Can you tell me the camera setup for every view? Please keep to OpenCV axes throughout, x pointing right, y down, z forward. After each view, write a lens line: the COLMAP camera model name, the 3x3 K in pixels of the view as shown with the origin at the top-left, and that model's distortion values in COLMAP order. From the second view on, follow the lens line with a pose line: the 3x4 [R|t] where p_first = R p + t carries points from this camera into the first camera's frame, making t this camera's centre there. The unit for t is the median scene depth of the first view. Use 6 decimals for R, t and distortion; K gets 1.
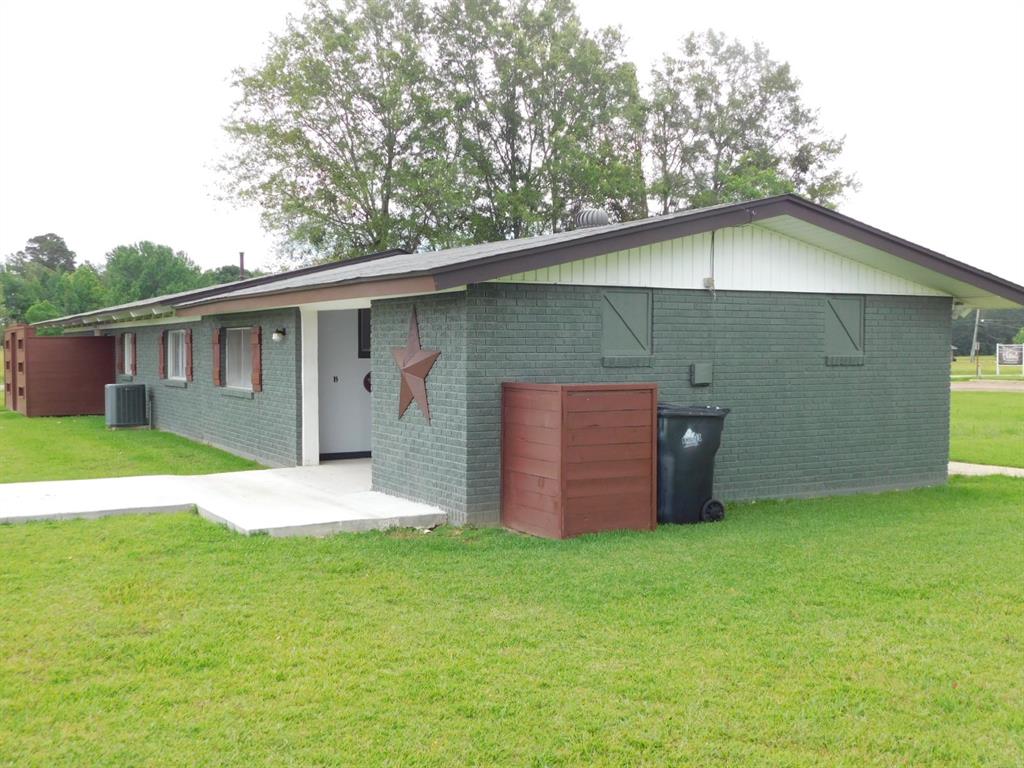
lens RADIAL K [[1069.8, 0, 512.0], [0, 1069.8, 384.0], [0, 0, 1]] dist [0.004155, 0.001415]
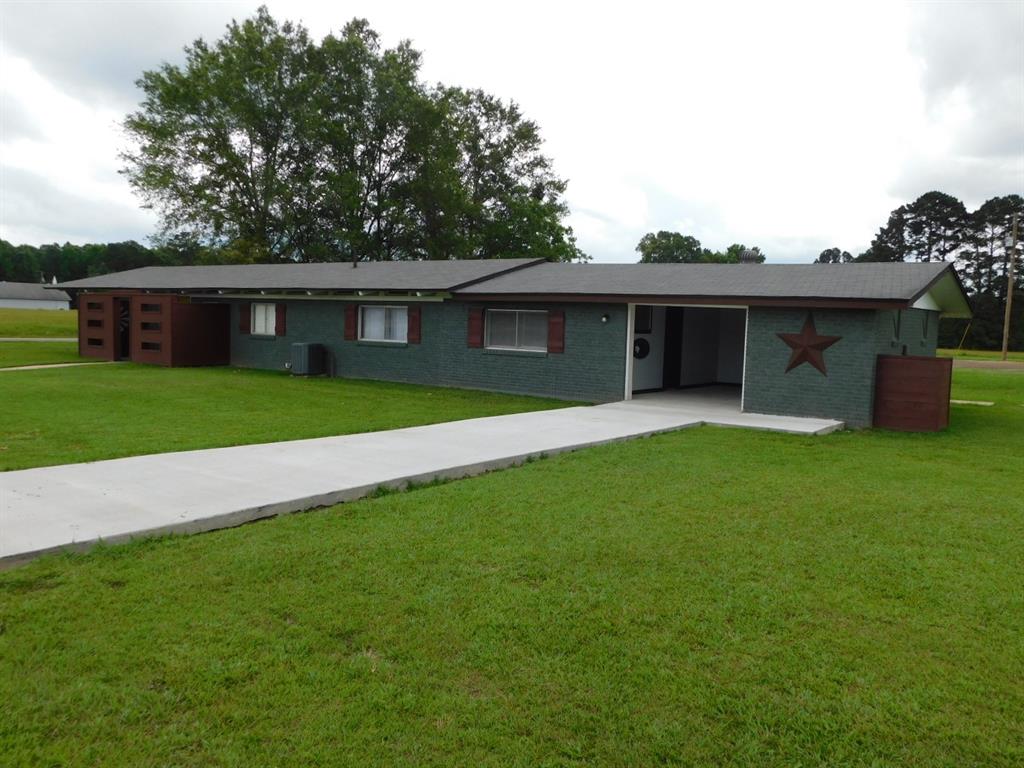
lens RADIAL K [[828.8, 0, 512.0], [0, 828.8, 384.0], [0, 0, 1]] dist [-0.006875, -0.005442]
pose [[0.912287, -0.001199, 0.409550, -0.424375], [-0.019347, 0.998753, 0.046018, -0.001230], [-0.409095, -0.049905, 0.911126, -0.035664]]
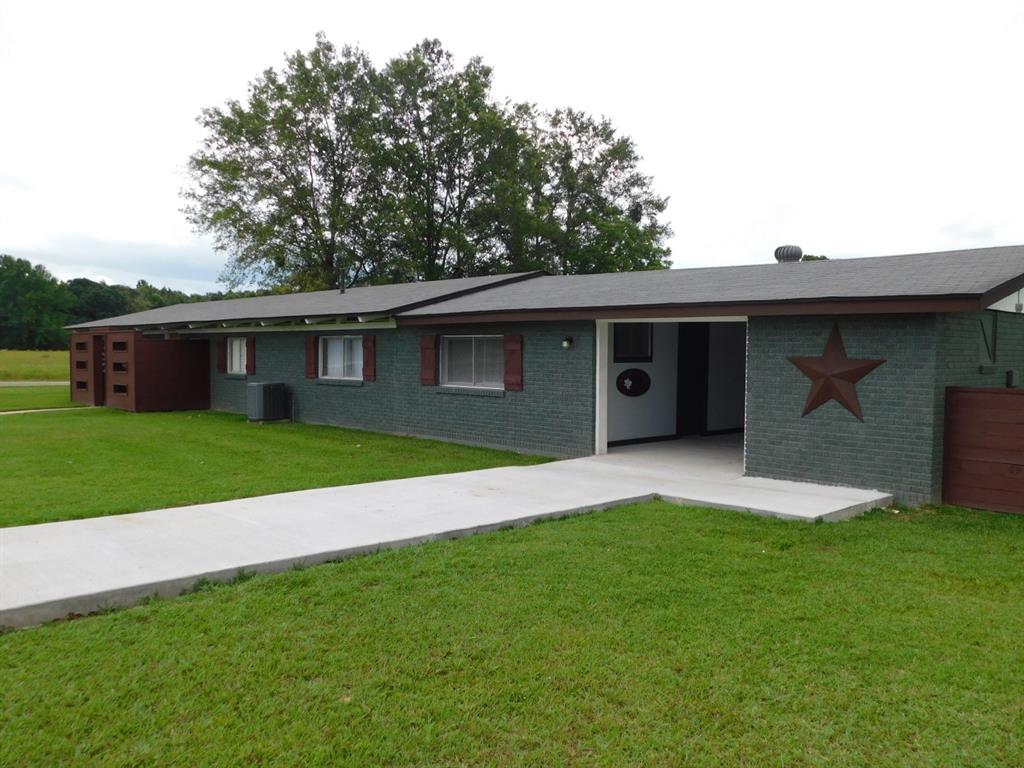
lens RADIAL K [[828.8, 0, 512.0], [0, 828.8, 384.0], [0, 0, 1]] dist [-0.006875, -0.005442]
pose [[0.970191, -0.000280, 0.242342, -0.247189], [-0.001061, 0.999985, 0.005403, -0.002848], [-0.242340, -0.005499, 0.970176, 0.070179]]
